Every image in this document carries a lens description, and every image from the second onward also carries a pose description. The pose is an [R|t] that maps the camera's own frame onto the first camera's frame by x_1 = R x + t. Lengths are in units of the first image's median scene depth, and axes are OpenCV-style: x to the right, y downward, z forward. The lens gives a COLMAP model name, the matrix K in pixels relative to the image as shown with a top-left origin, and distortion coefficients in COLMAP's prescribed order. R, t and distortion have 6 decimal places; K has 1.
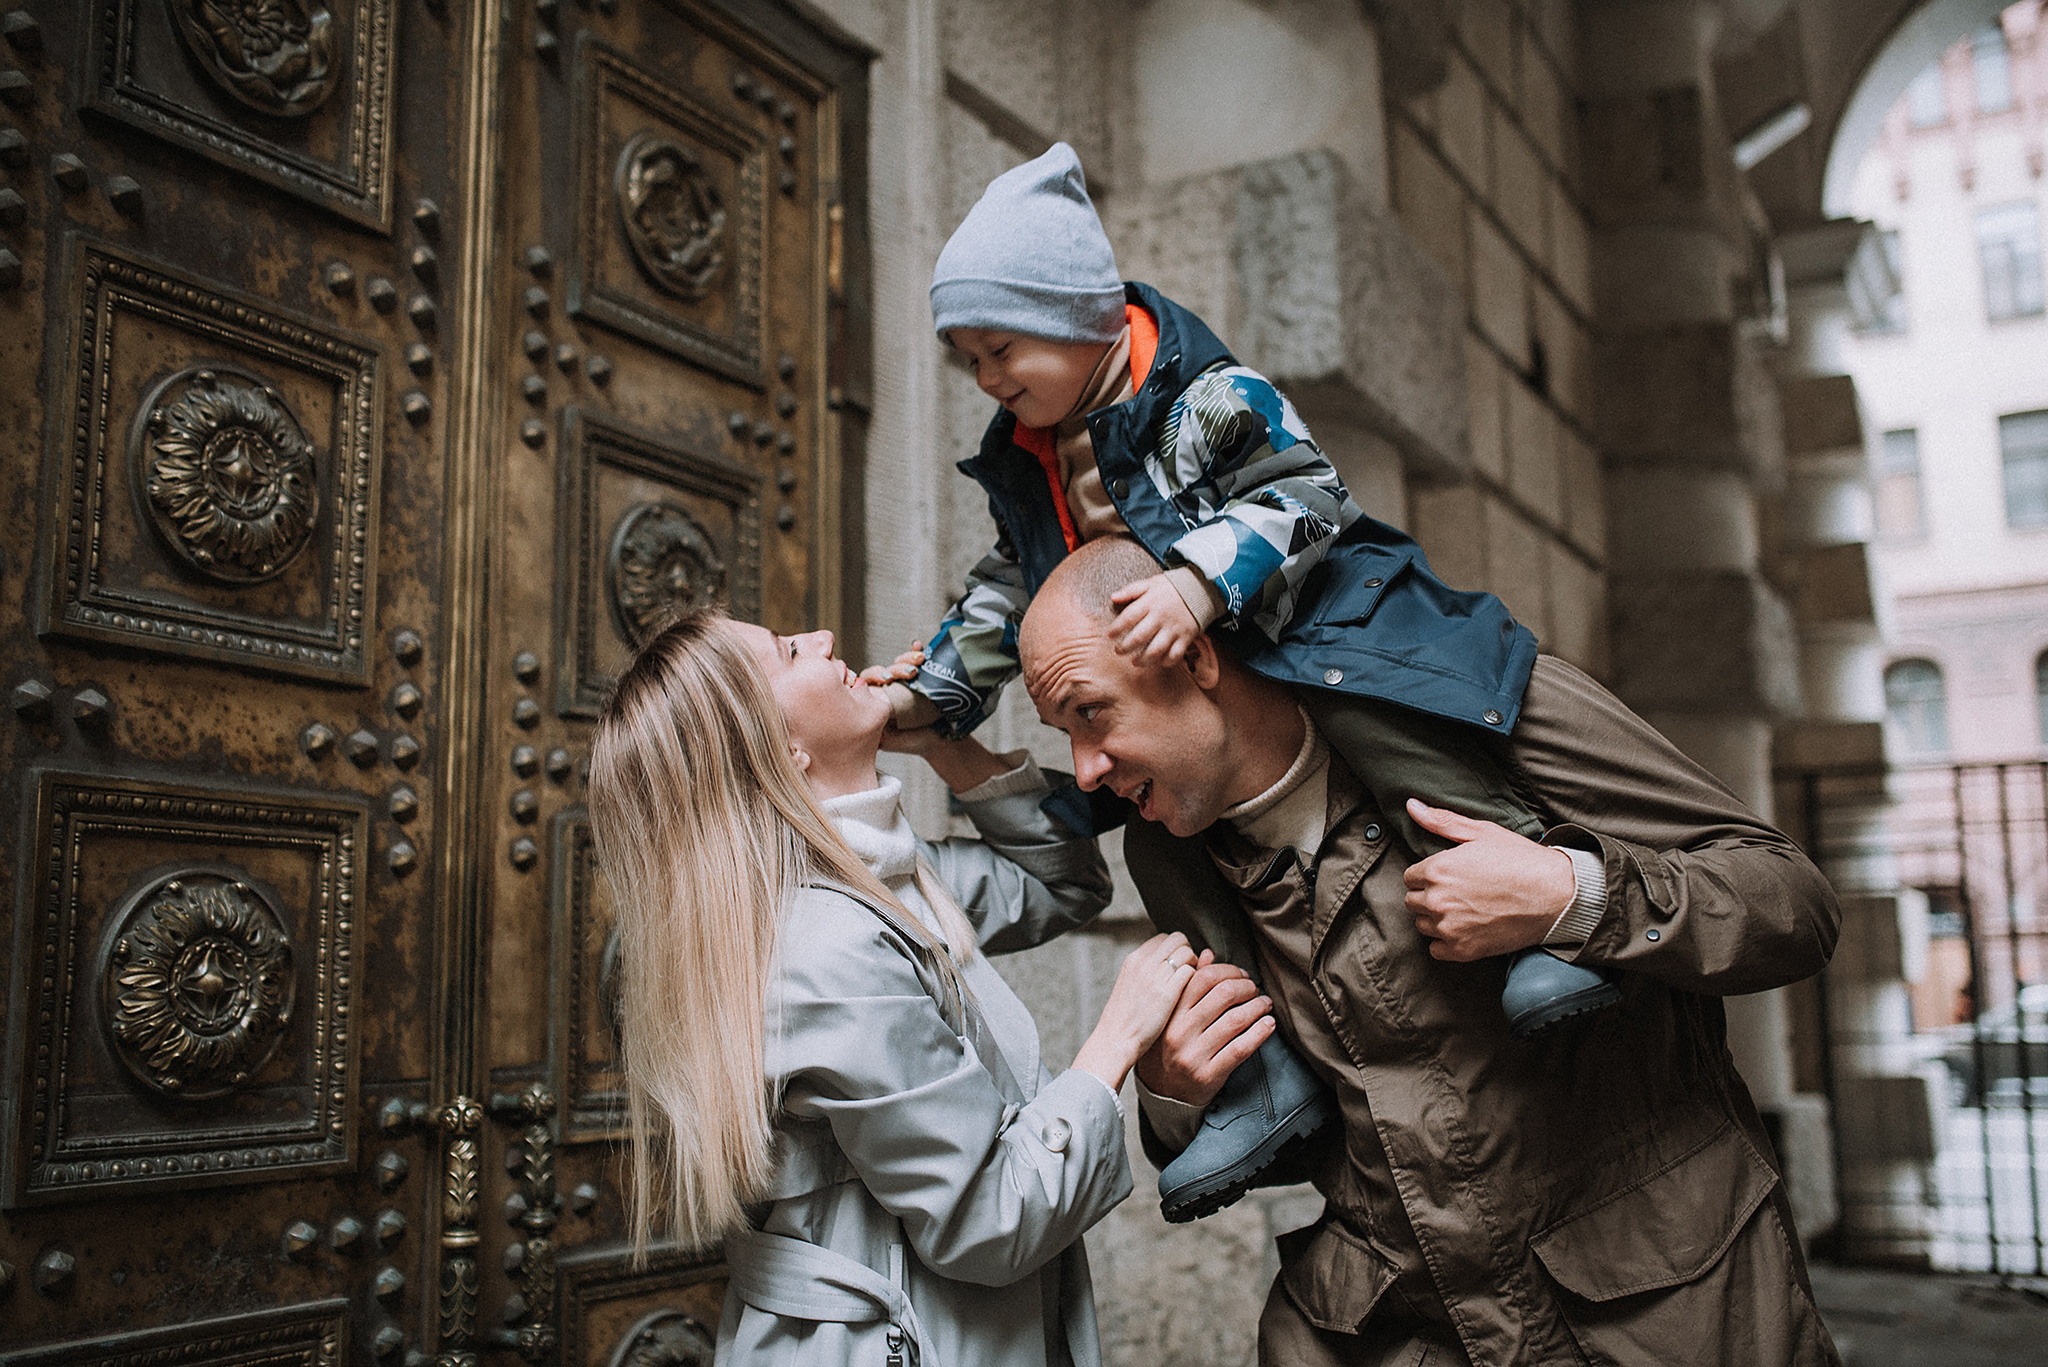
lens RADIAL K [[1955.6, 0, 1024.0], [0, 1955.6, 683.5], [0, 0, 1]] dist [-0.067514, 0.096994]
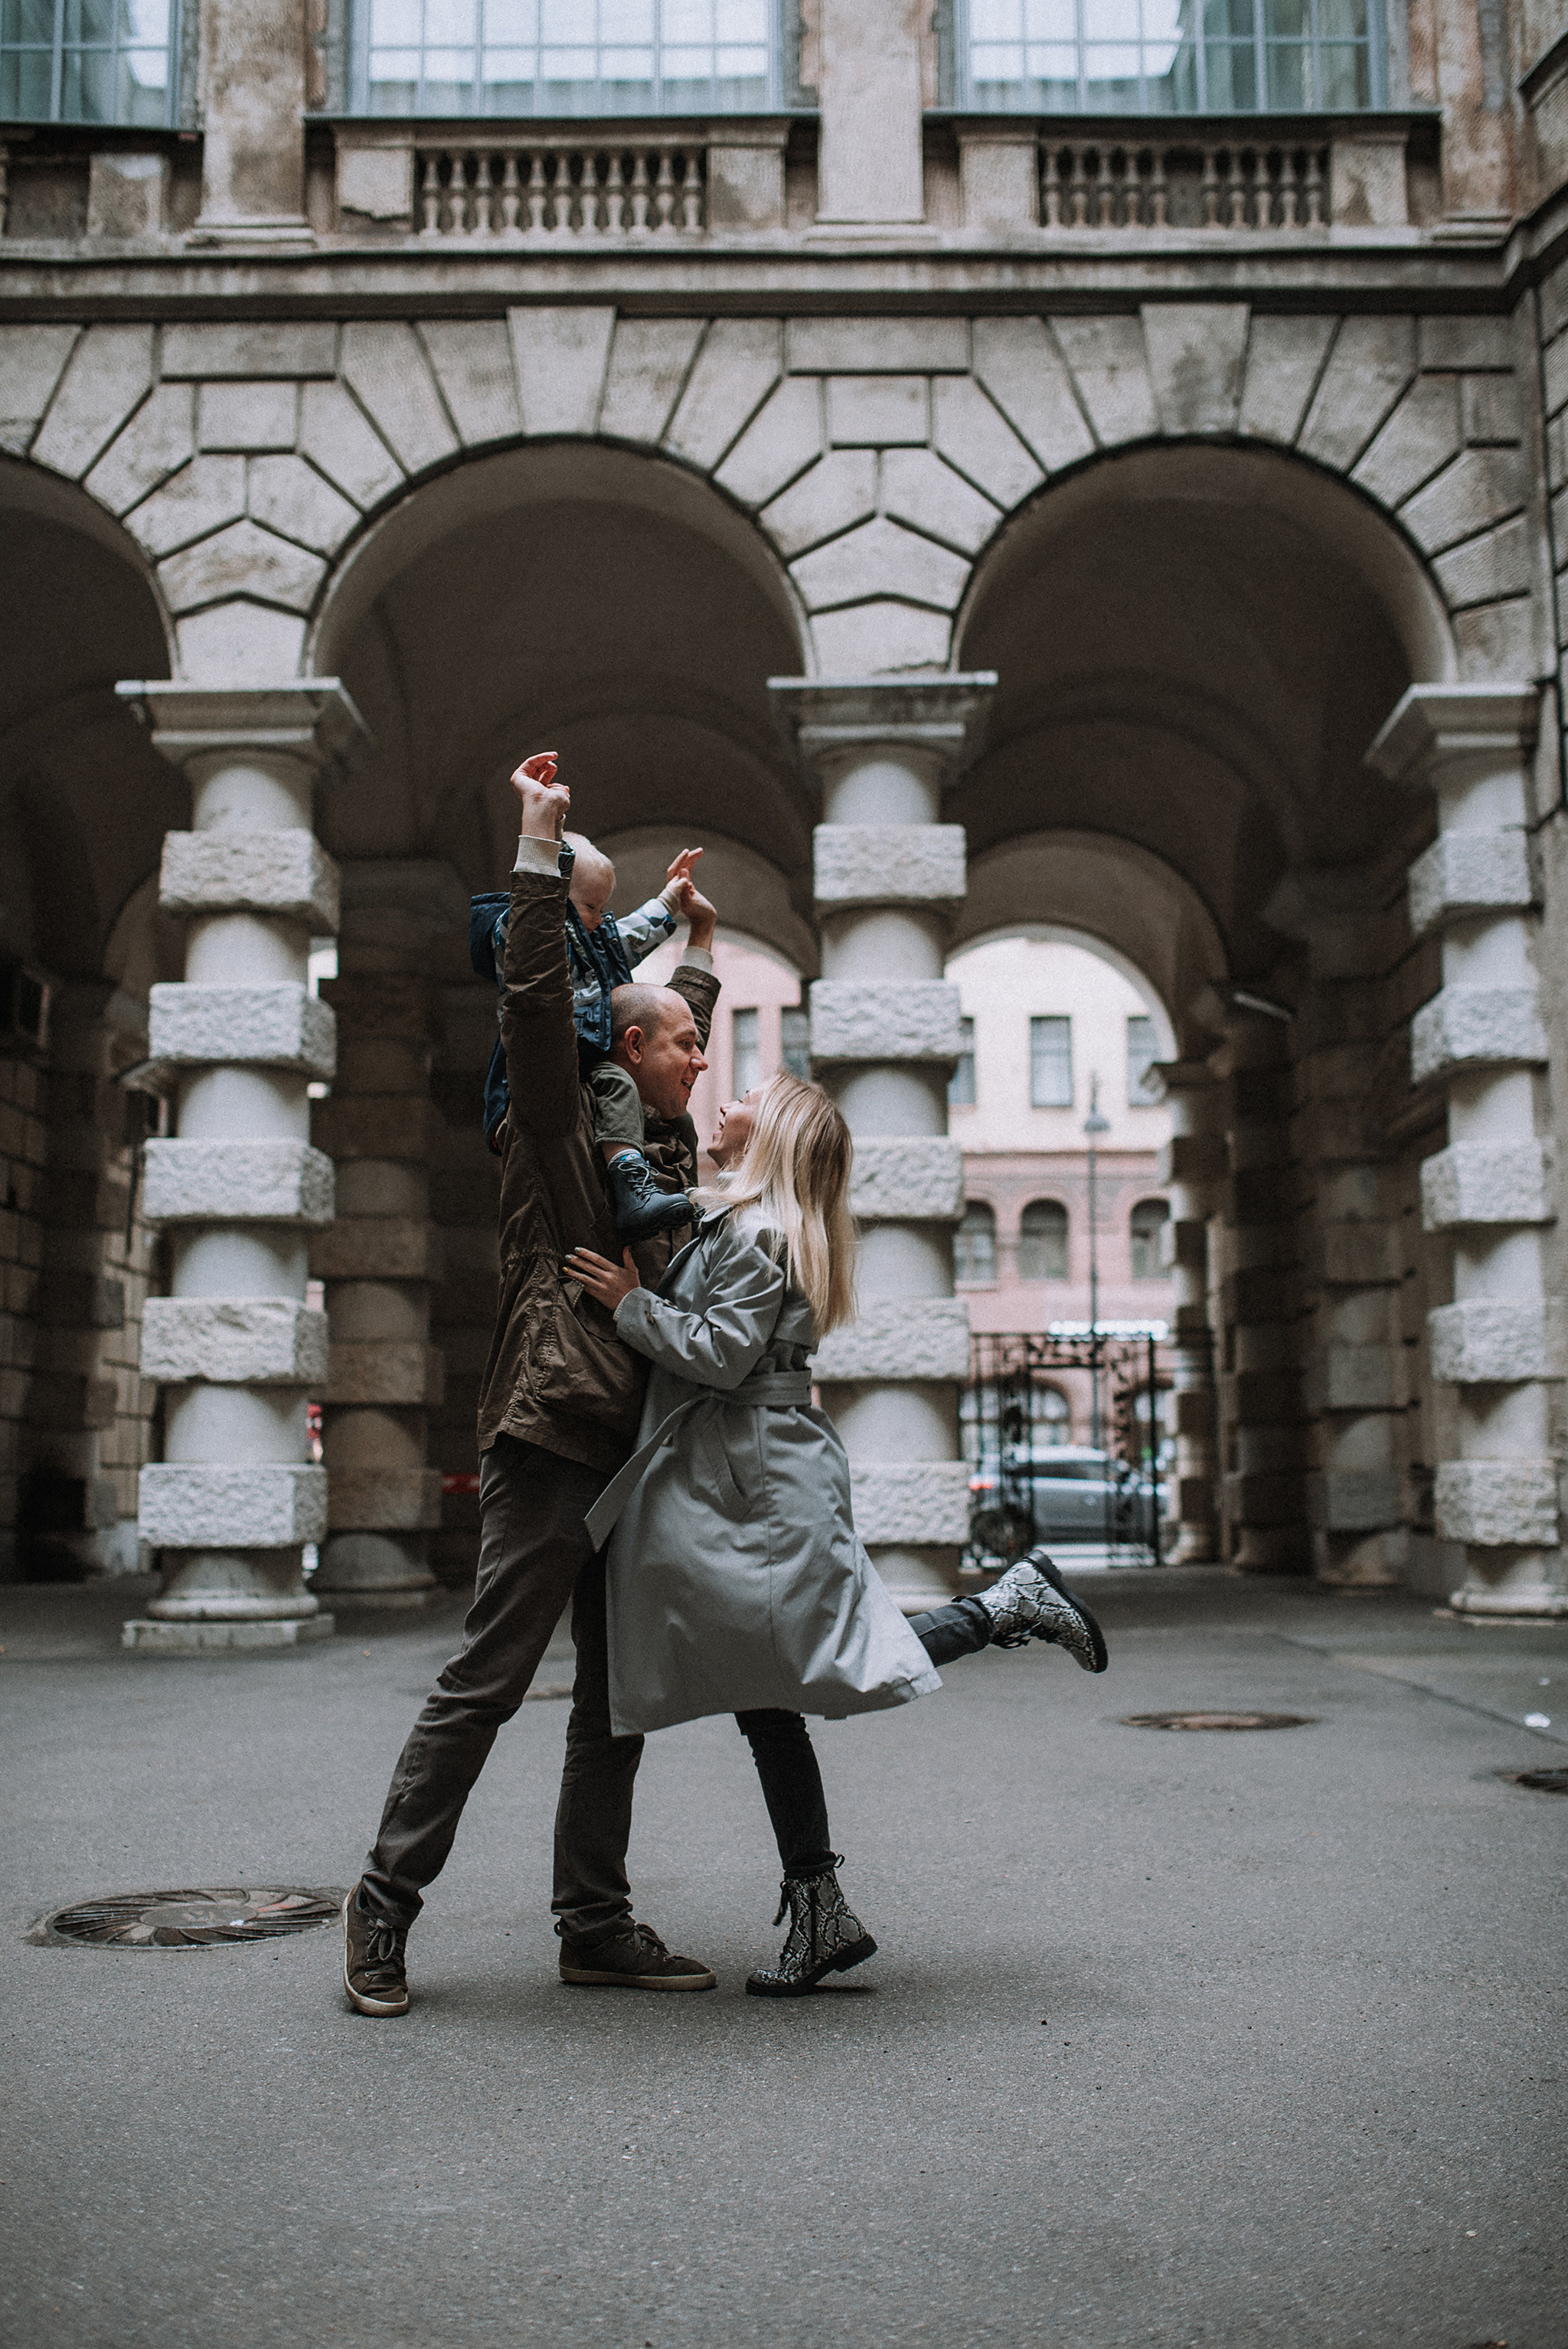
lens RADIAL K [[2320.5, 0, 794.1], [0, 2320.5, 1185.3], [0, 0, 1]] dist [-0.068159, 0.098389]
pose [[0.881870, 0.069577, 0.466331, -0.254541], [-0.084698, 0.996340, 0.011516, -0.297894], [-0.463823, -0.049652, 0.884536, -2.205912]]
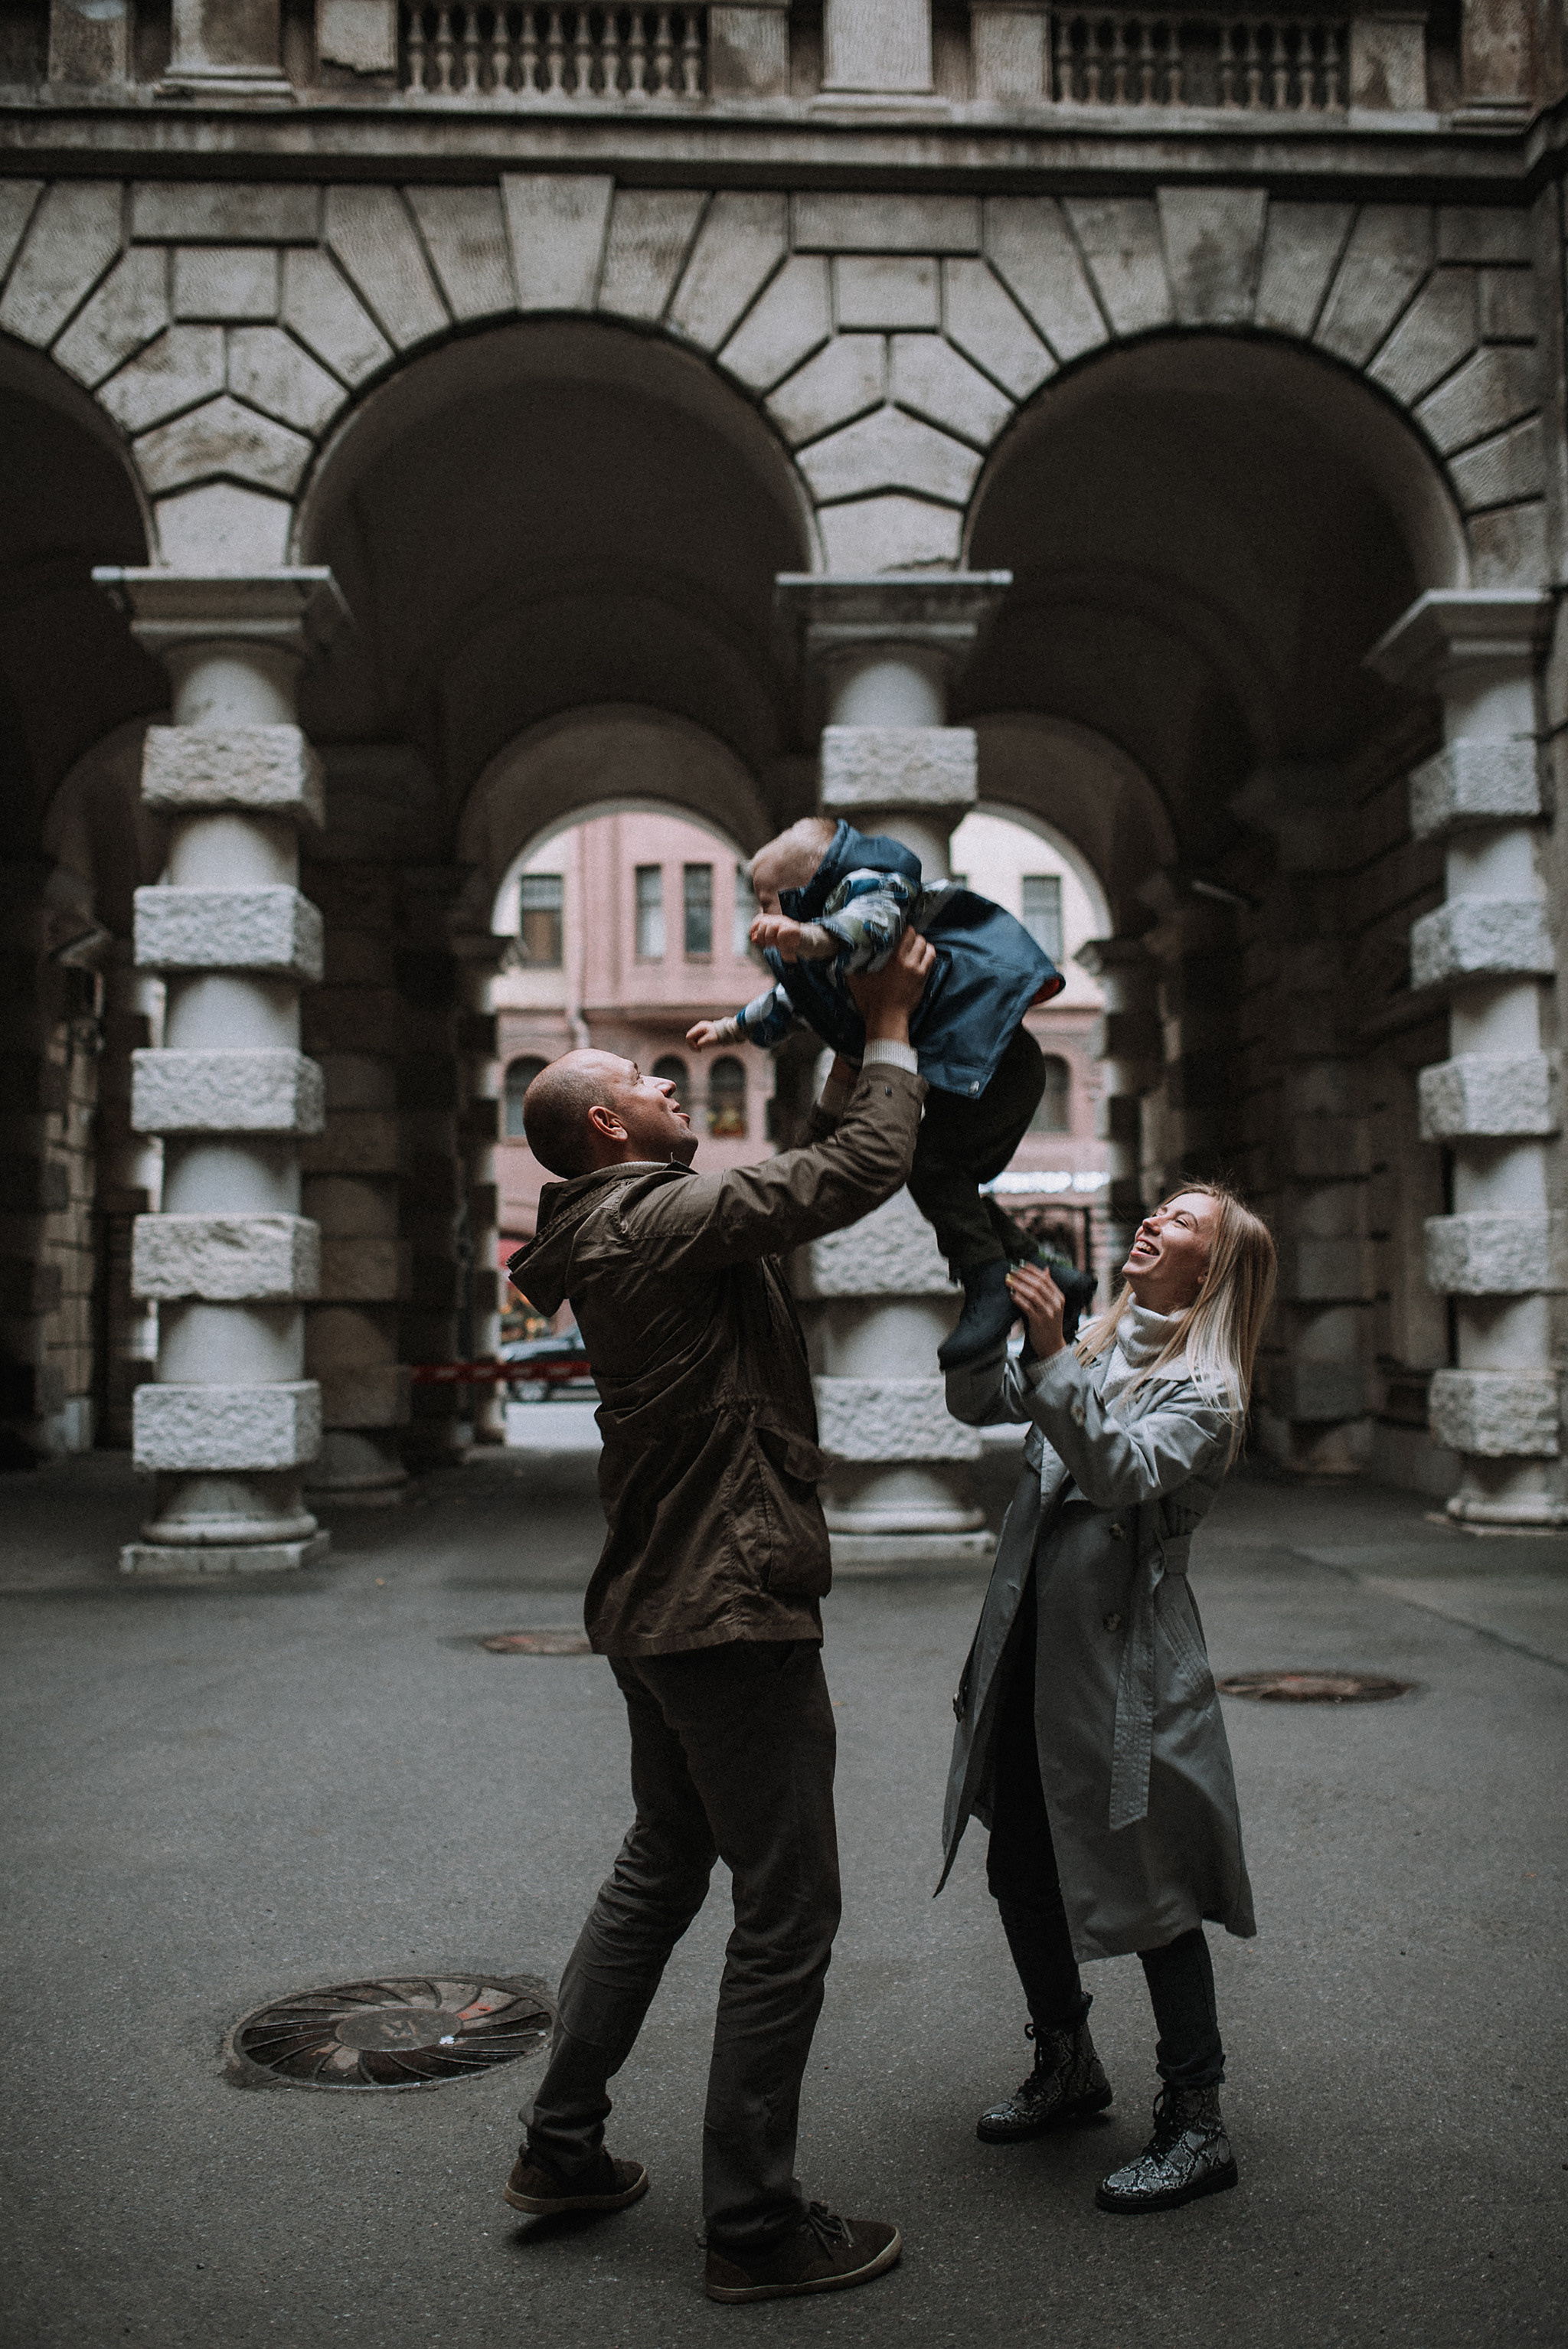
lens RADIAL K [[2243.0, 0, 792.2], [0, 2243.0, 1164.4], [0, 0, 1]] dist [-0.067514, 0.096994]
pose [[0.852104, 0.038743, 0.521936, -0.320255], [-0.088231, 0.993617, 0.070289, -0.352124], [-0.515881, -0.105944, 0.850084, -2.049848]]
